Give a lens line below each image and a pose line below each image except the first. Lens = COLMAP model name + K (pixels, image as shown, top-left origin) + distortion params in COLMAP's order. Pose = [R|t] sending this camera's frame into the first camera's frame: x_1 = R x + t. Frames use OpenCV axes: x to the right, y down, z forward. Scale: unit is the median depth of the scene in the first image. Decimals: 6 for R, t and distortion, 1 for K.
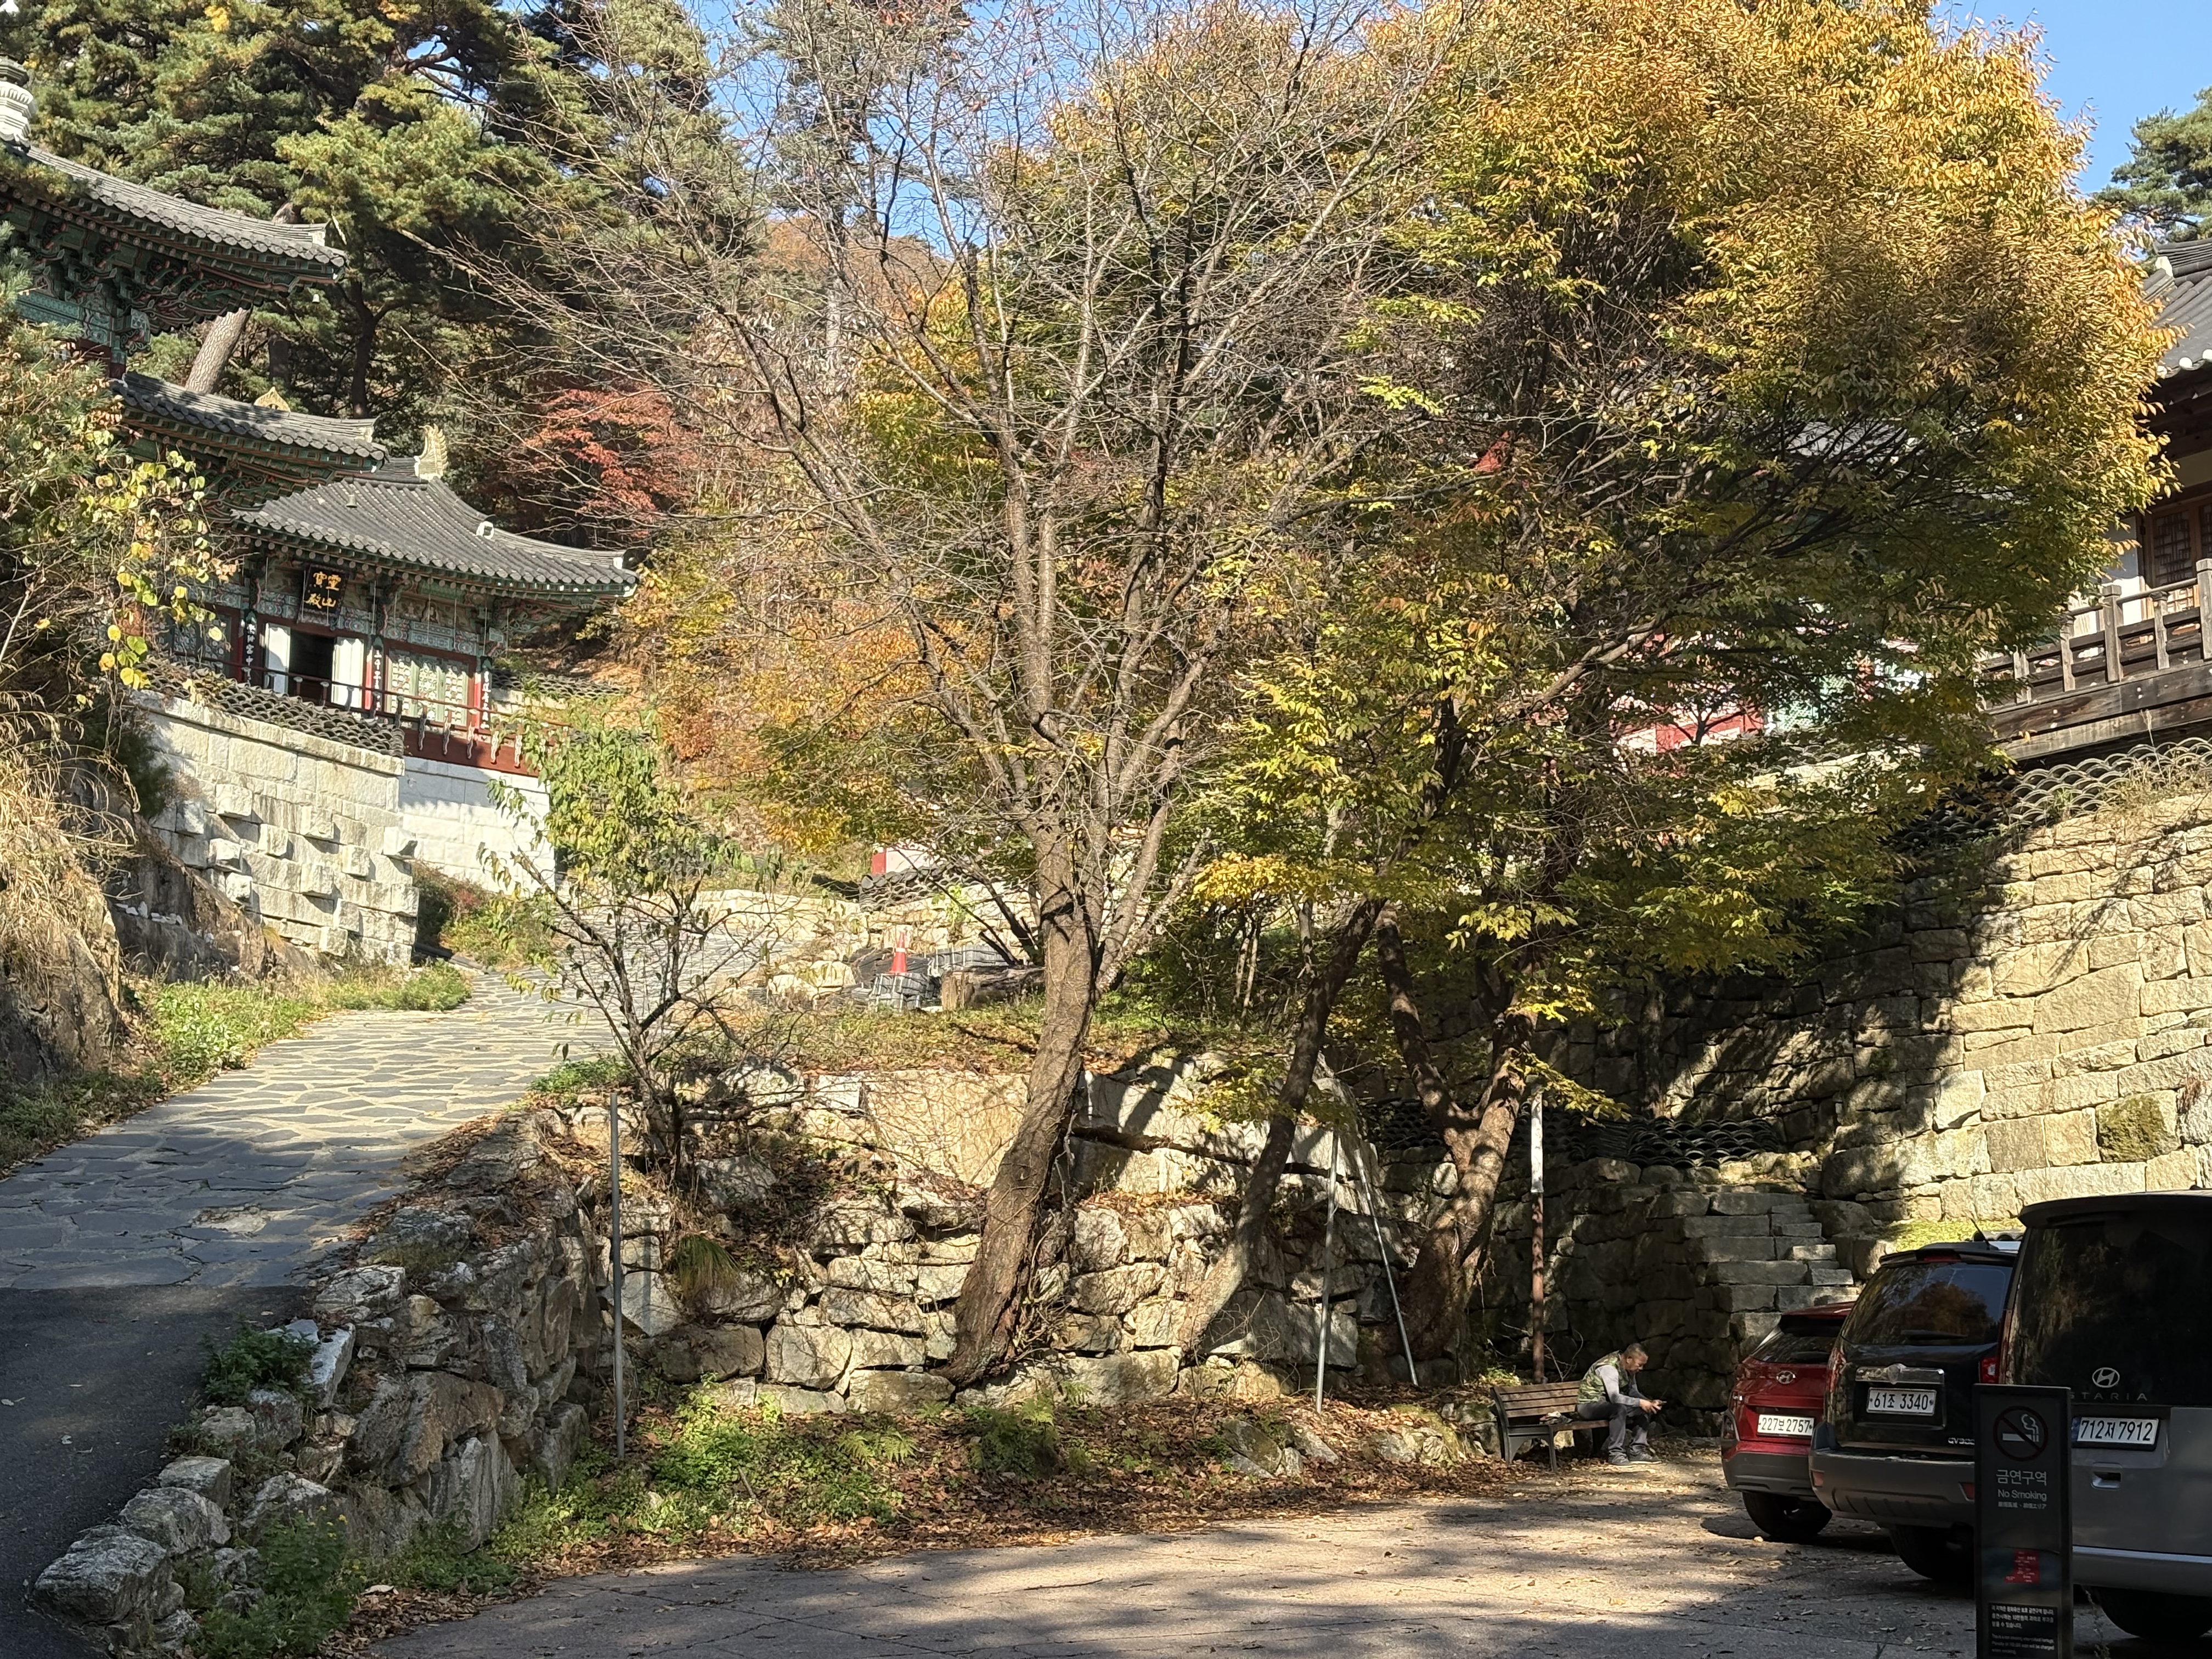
lens RADIAL K [[3060.4, 0, 1106.0], [0, 3060.4, 829.5], [0, 0, 1]] dist [0.045897, -0.052527]
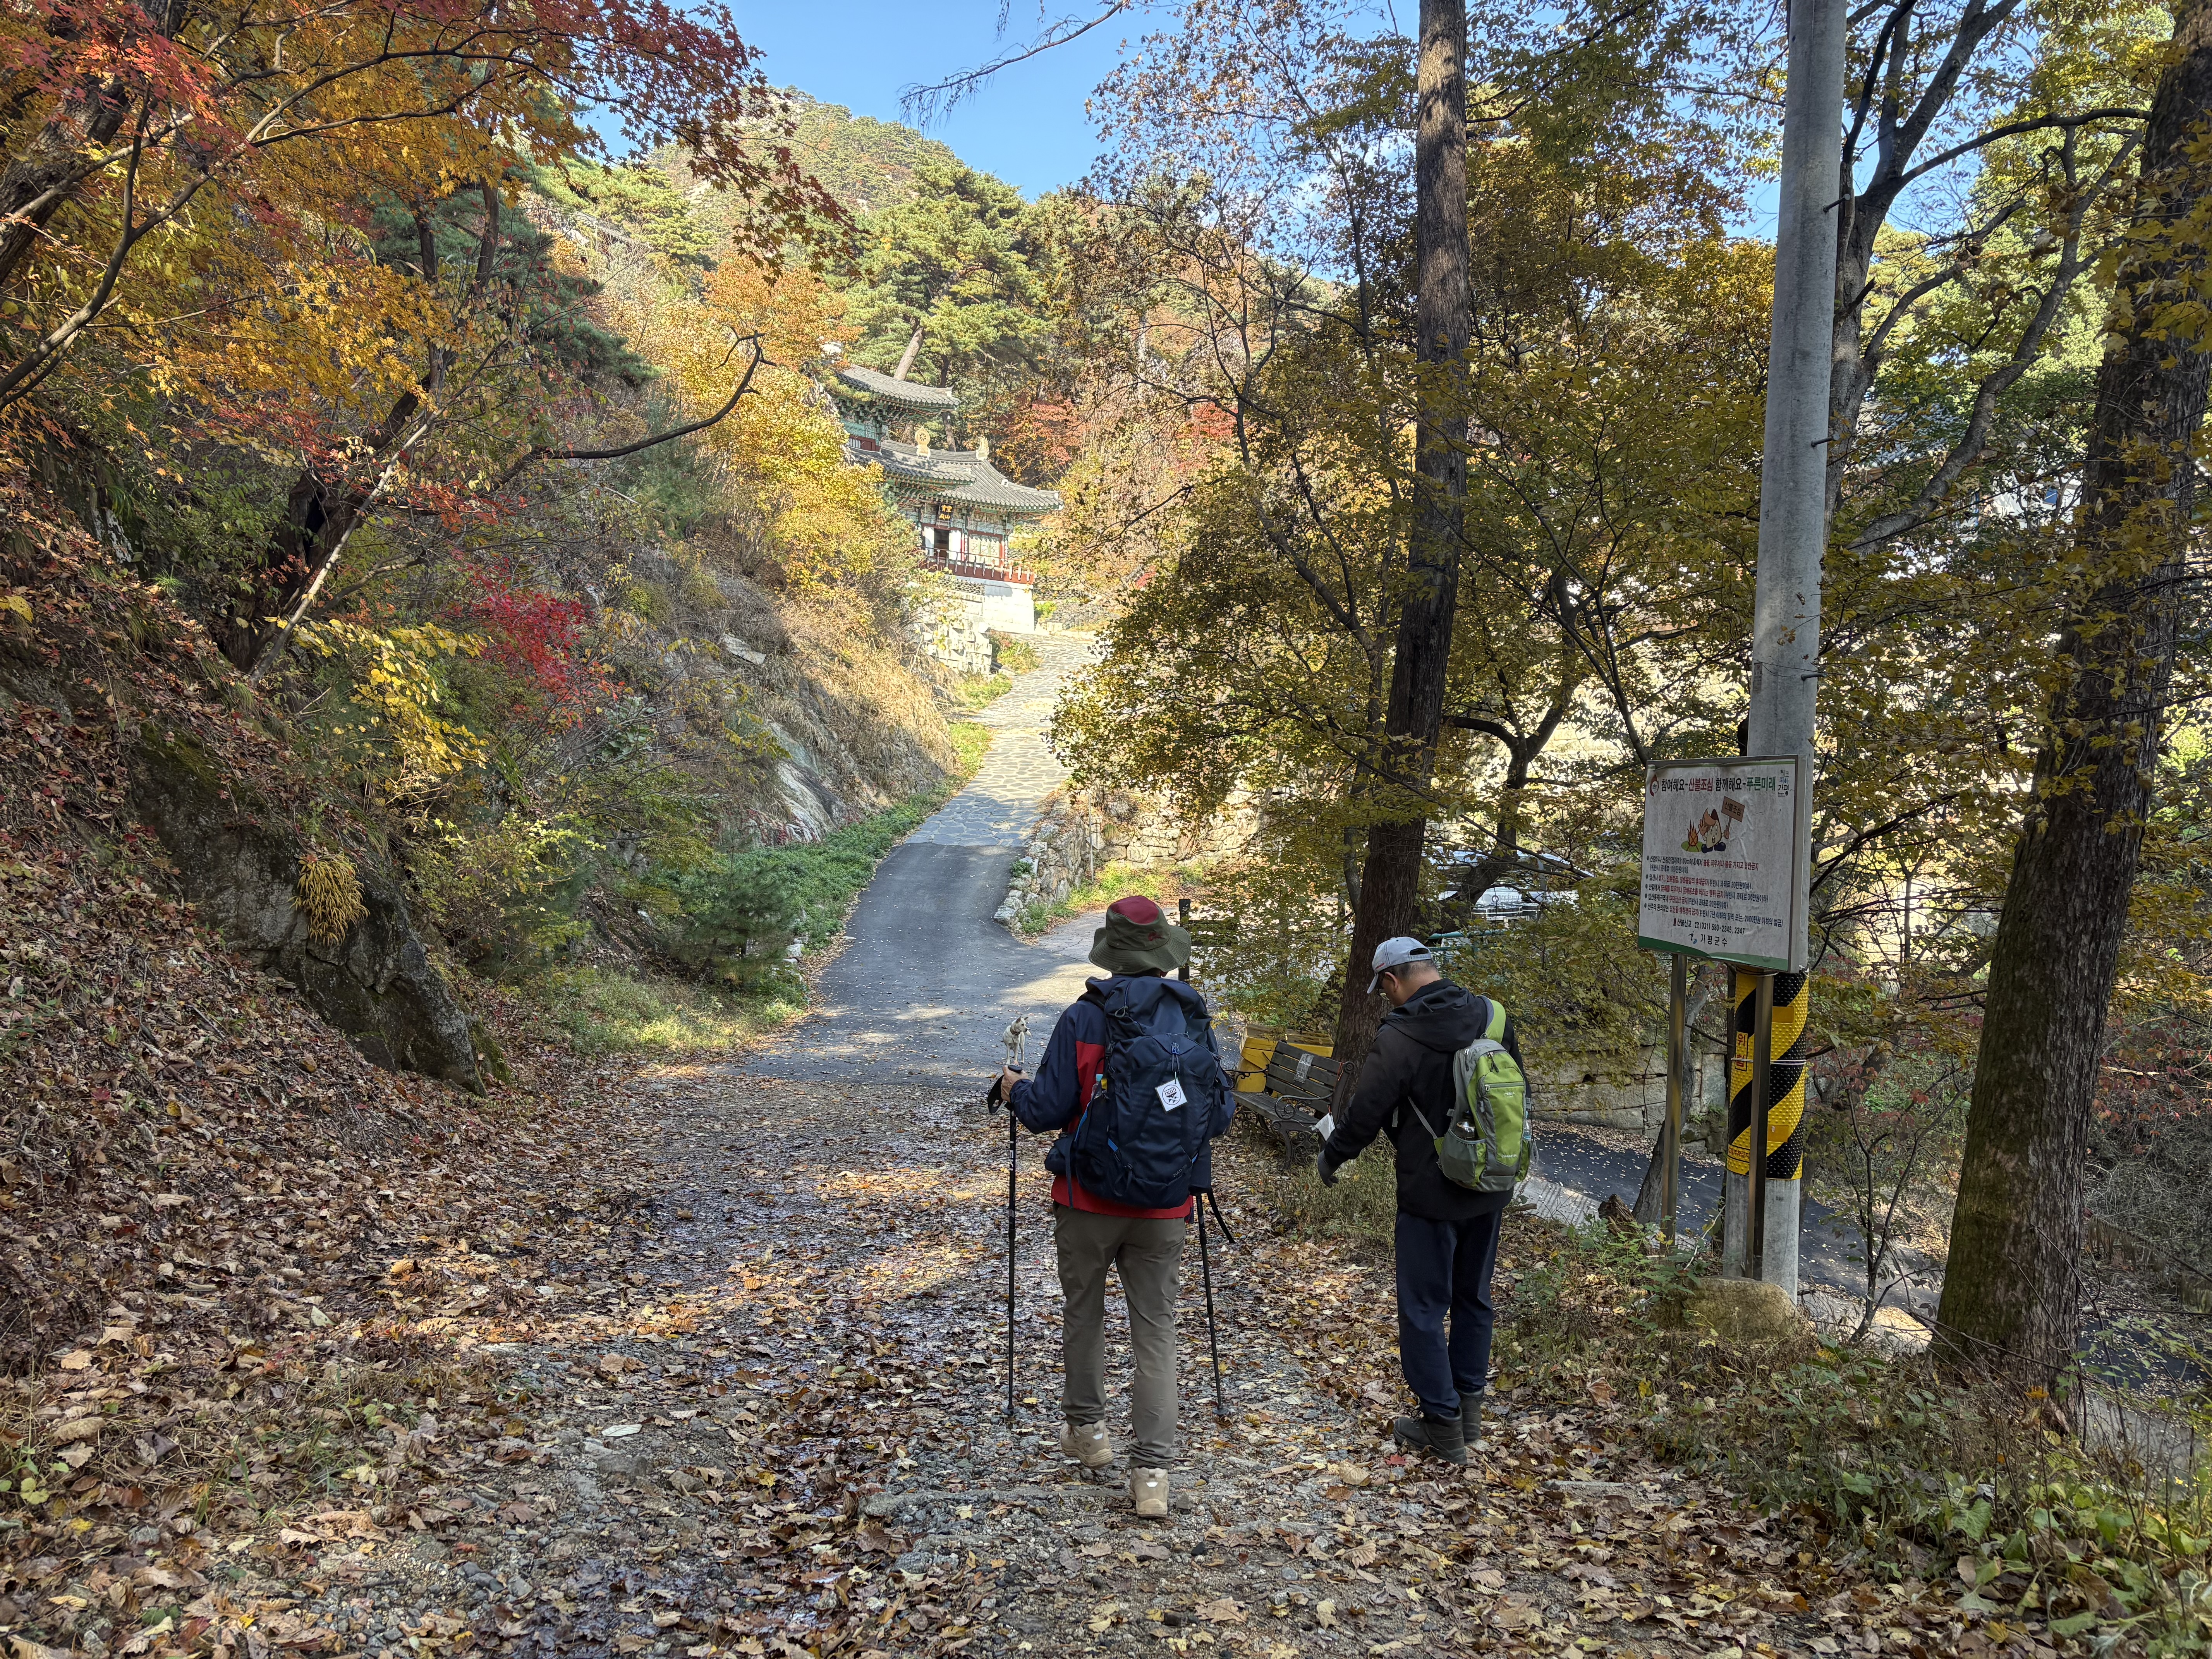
lens RADIAL K [[1675.2, 0, 1106.0], [0, 1675.2, 829.5], [0, 0, 1]] dist [0.000003, -0.000024]
pose [[0.994390, 0.025218, -0.102727, 0.036890], [-0.002119, 0.975721, 0.219008, -0.148649], [0.105756, -0.217561, 0.970300, -0.484373]]
